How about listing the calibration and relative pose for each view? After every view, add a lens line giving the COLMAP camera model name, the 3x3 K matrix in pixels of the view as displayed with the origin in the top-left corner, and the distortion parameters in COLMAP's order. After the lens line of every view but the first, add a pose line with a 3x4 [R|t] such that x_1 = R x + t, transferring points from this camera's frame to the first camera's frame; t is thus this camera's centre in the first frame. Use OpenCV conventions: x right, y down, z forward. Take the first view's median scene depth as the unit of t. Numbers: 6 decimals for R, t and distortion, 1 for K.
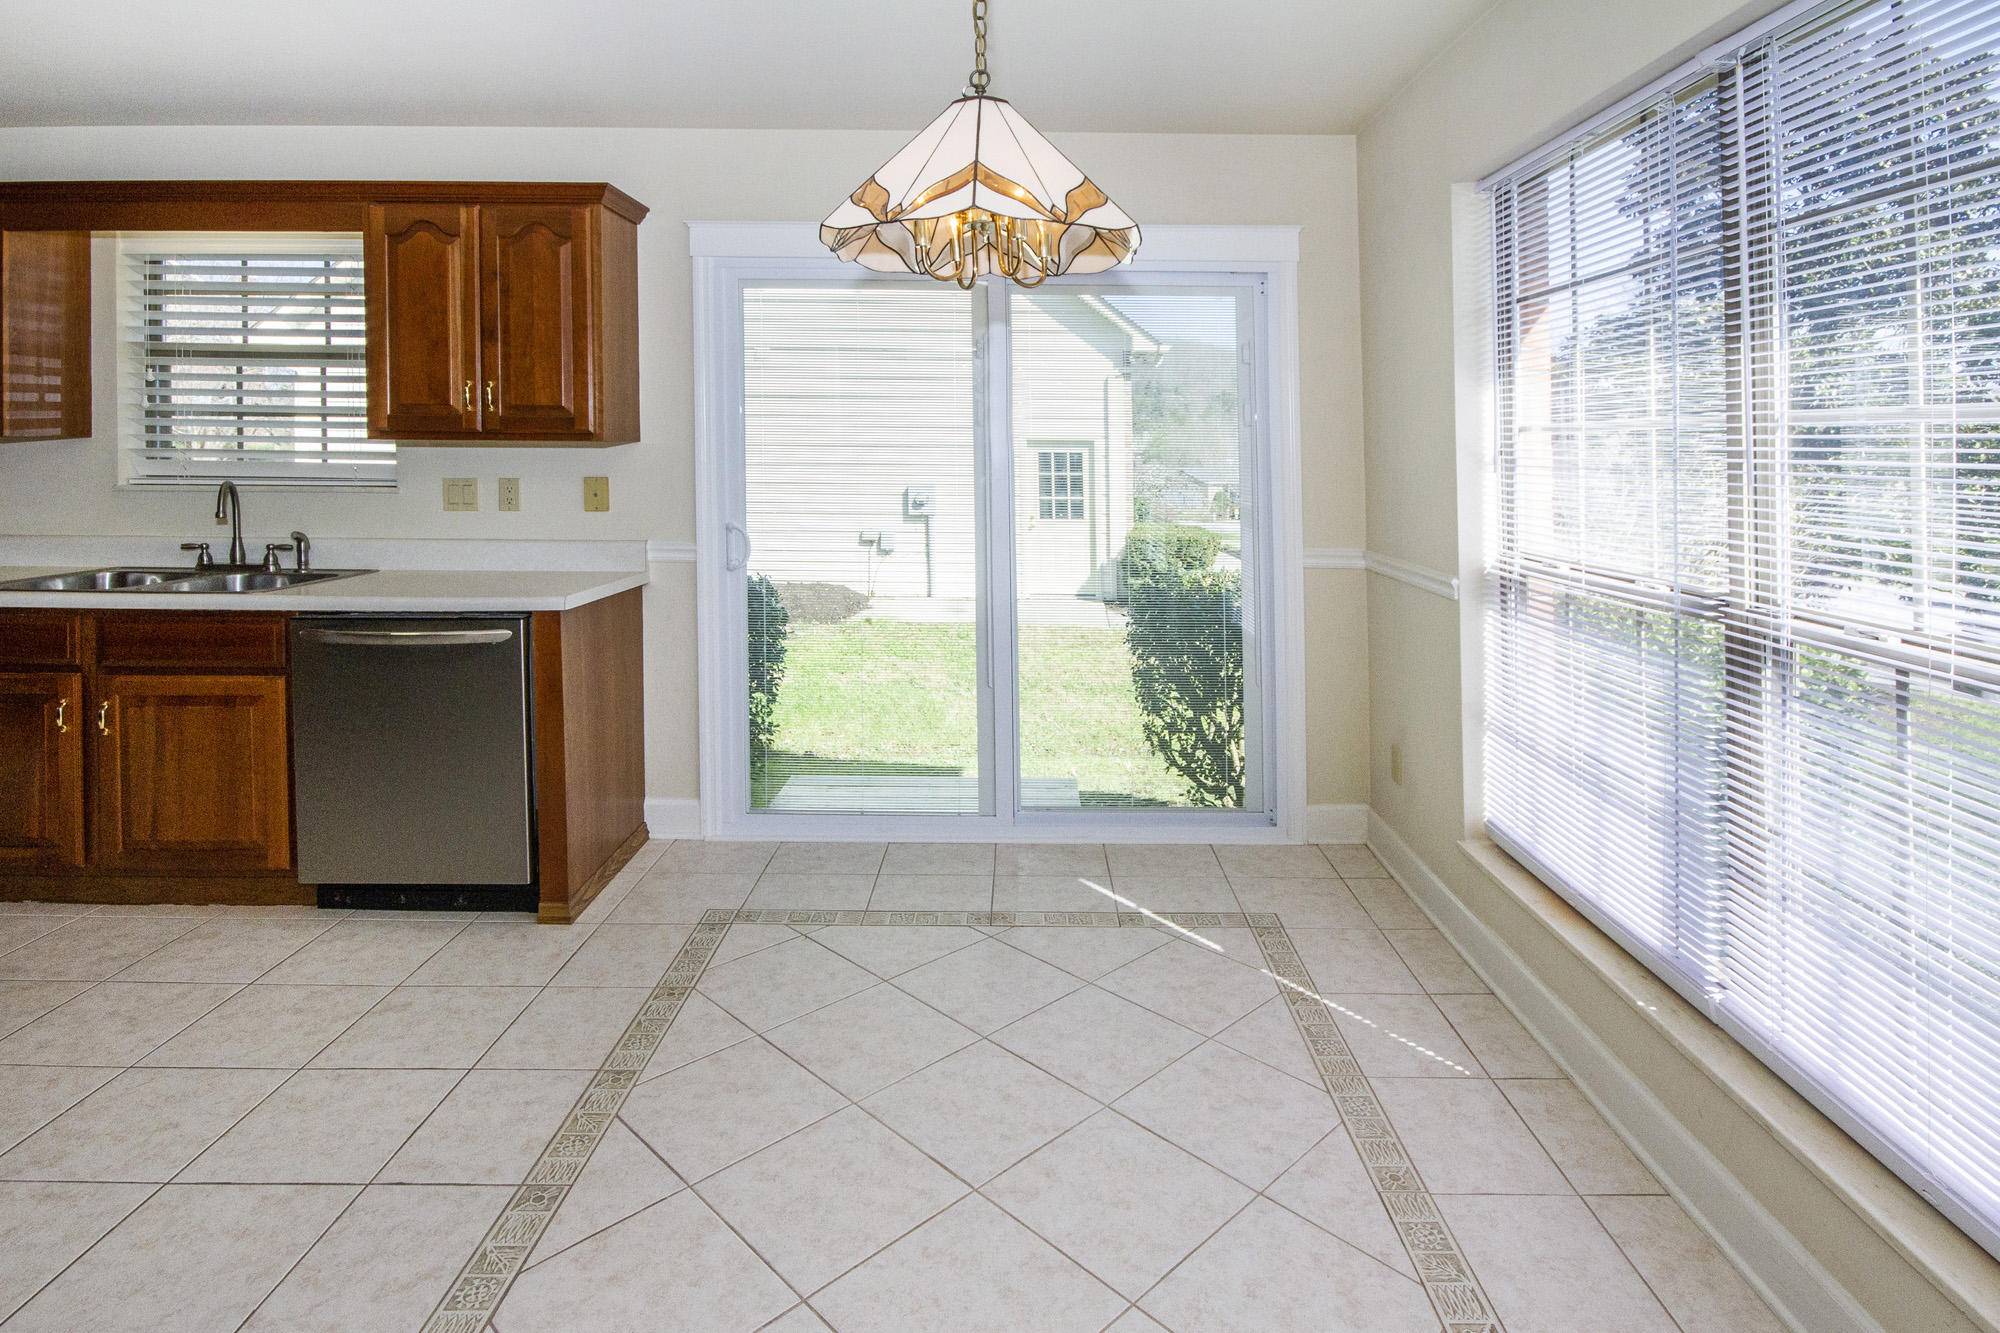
lens RADIAL K [[1026.8, 0, 1171.2], [0, 1026.8, 768.5], [0, 0, 1]] dist [-0.004179, -0.008217]
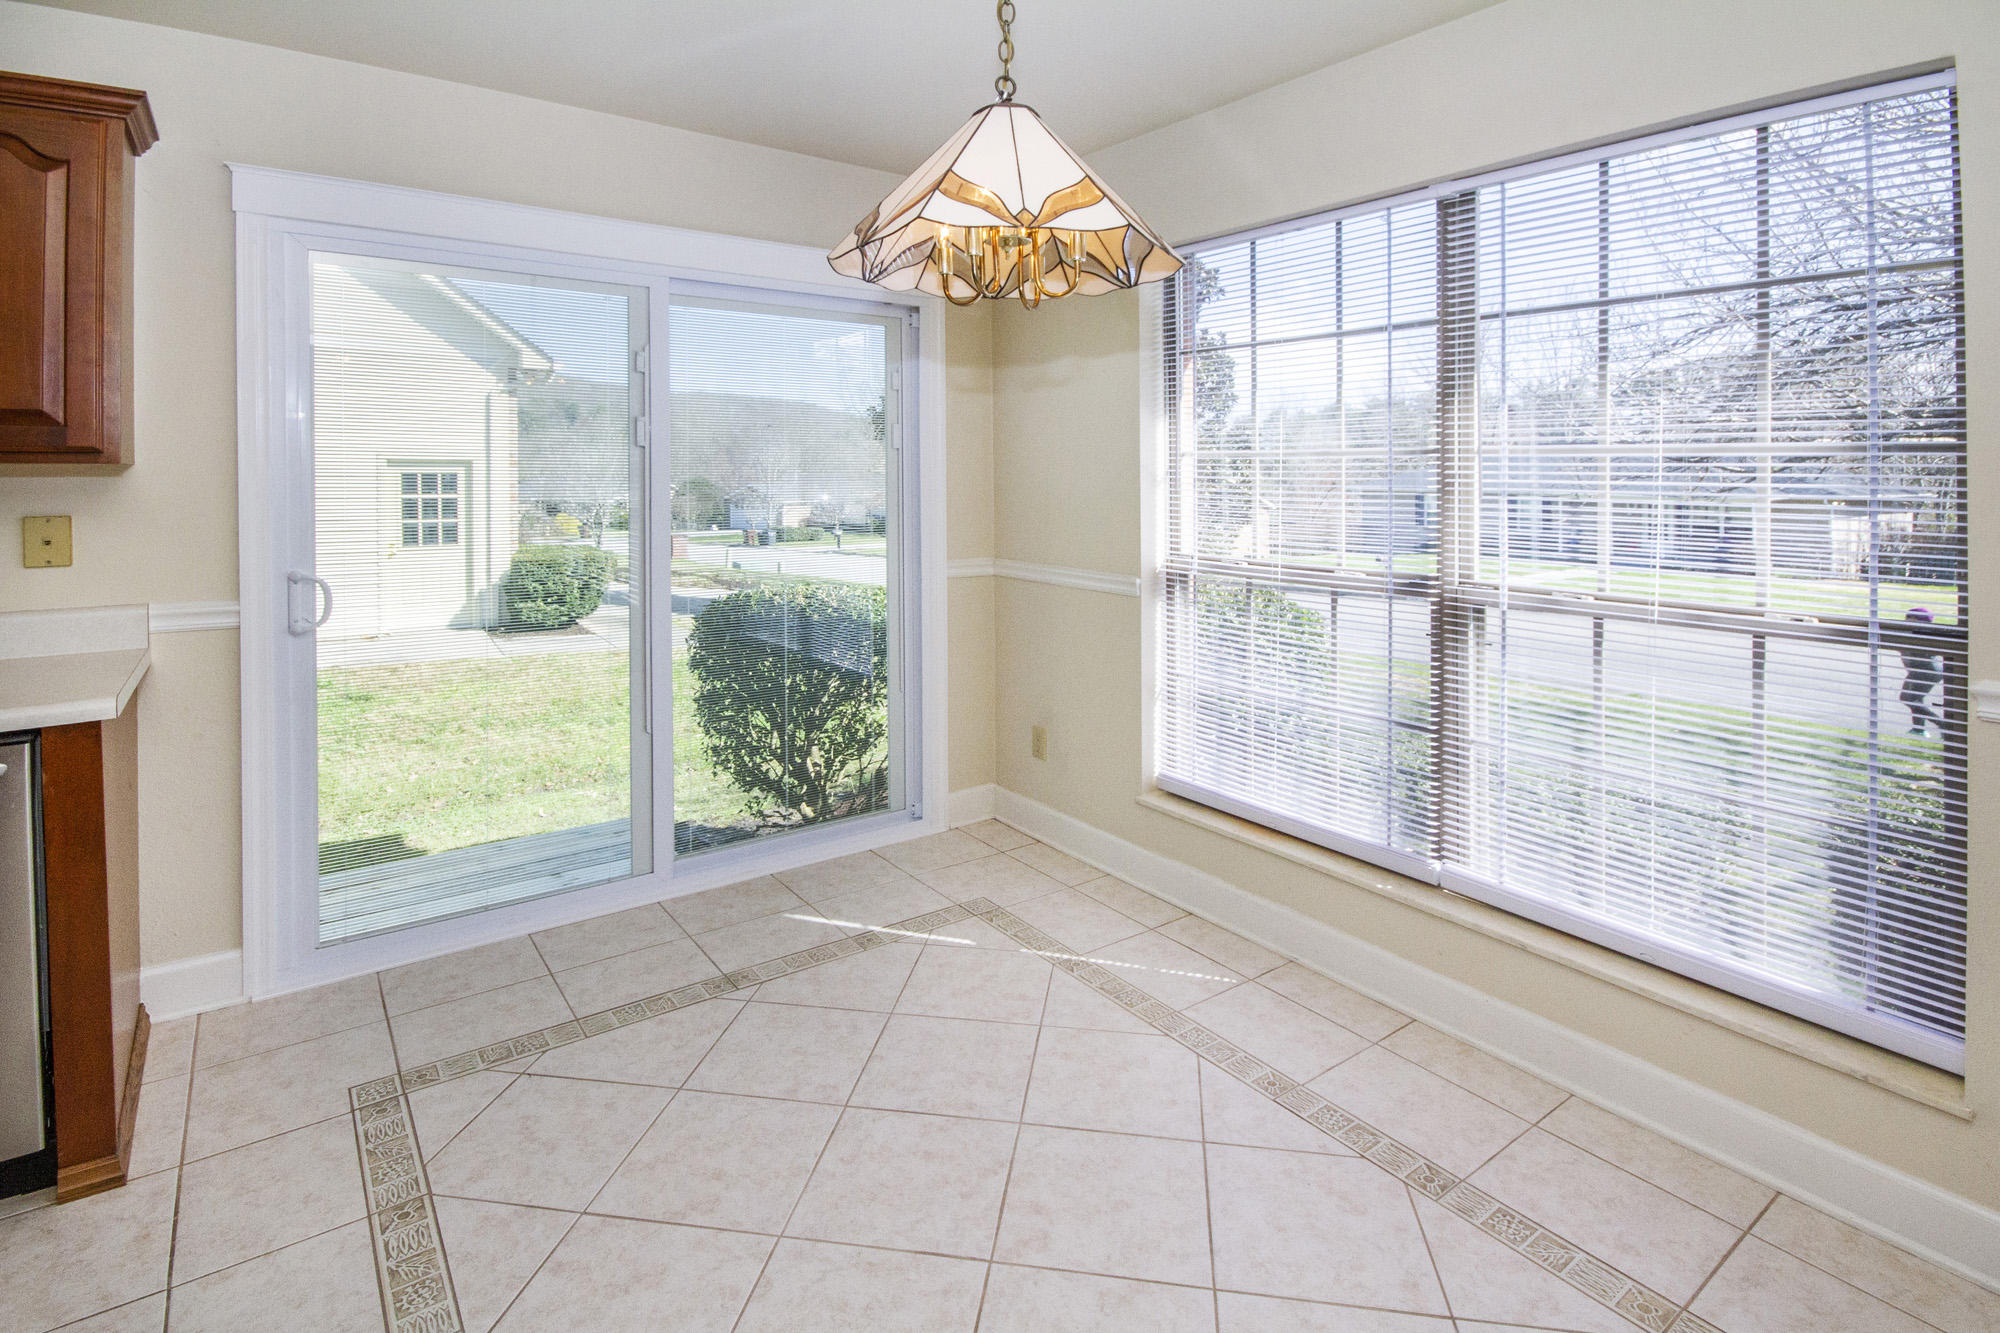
lens RADIAL K [[909.0, 0, 1003.5], [0, 909.0, 701.3], [0, 0, 1]] dist [-0.009047, 0.000512]
pose [[0.828584, -0.140875, 0.541852, -0.392098], [0.166626, 0.986019, 0.001552, -0.062686], [-0.534495, 0.089001, 0.840473, 0.183200]]
